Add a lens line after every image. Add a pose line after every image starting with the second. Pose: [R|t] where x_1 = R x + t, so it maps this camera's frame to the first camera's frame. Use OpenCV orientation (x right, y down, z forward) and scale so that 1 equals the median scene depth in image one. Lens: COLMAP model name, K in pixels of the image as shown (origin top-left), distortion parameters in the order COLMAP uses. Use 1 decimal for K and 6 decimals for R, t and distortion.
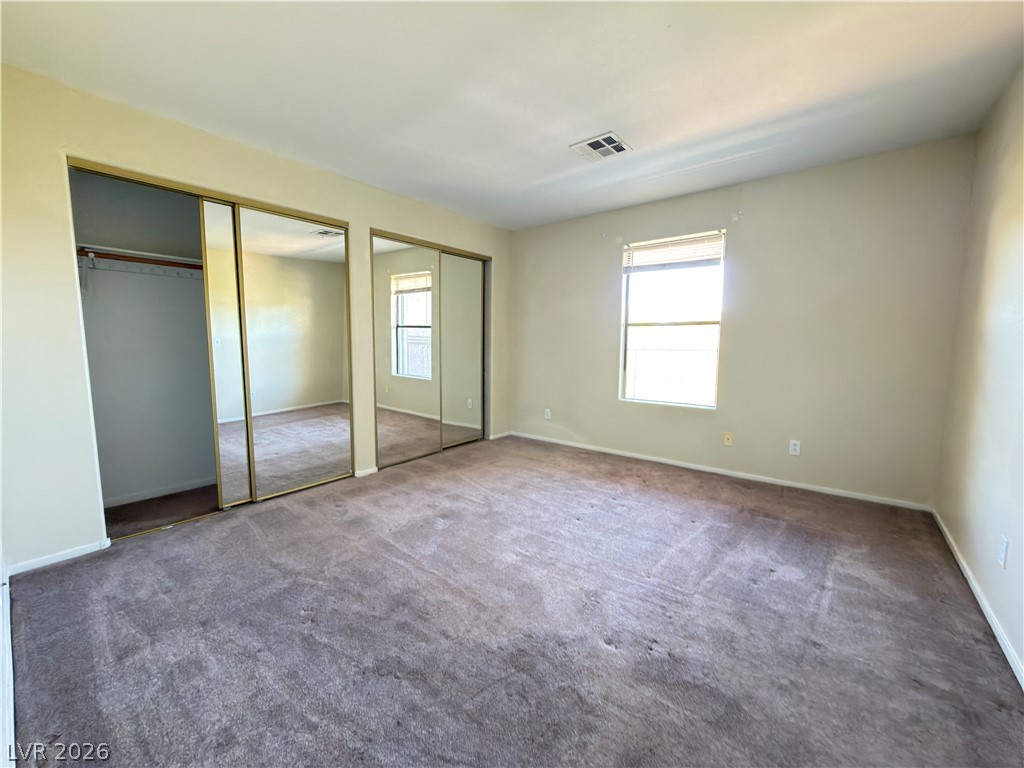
lens RADIAL K [[410.3, 0, 509.7], [0, 410.3, 386.0], [0, 0, 1]] dist [-0.001138, 0.000589]
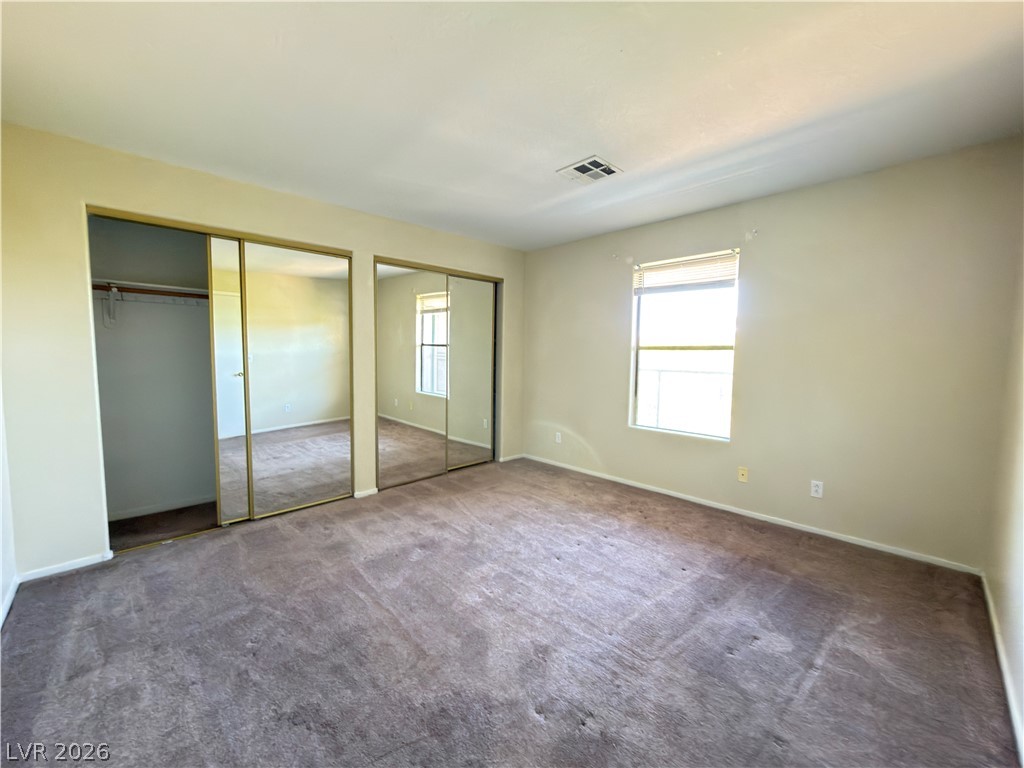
lens RADIAL K [[410.3, 0, 509.7], [0, 410.3, 386.0], [0, 0, 1]] dist [-0.001138, 0.000589]
pose [[0.992944, 0.015446, -0.117578, 0.159946], [-0.018722, 0.999465, -0.026813, -0.046335], [0.117101, 0.028825, 0.992702, 0.032752]]
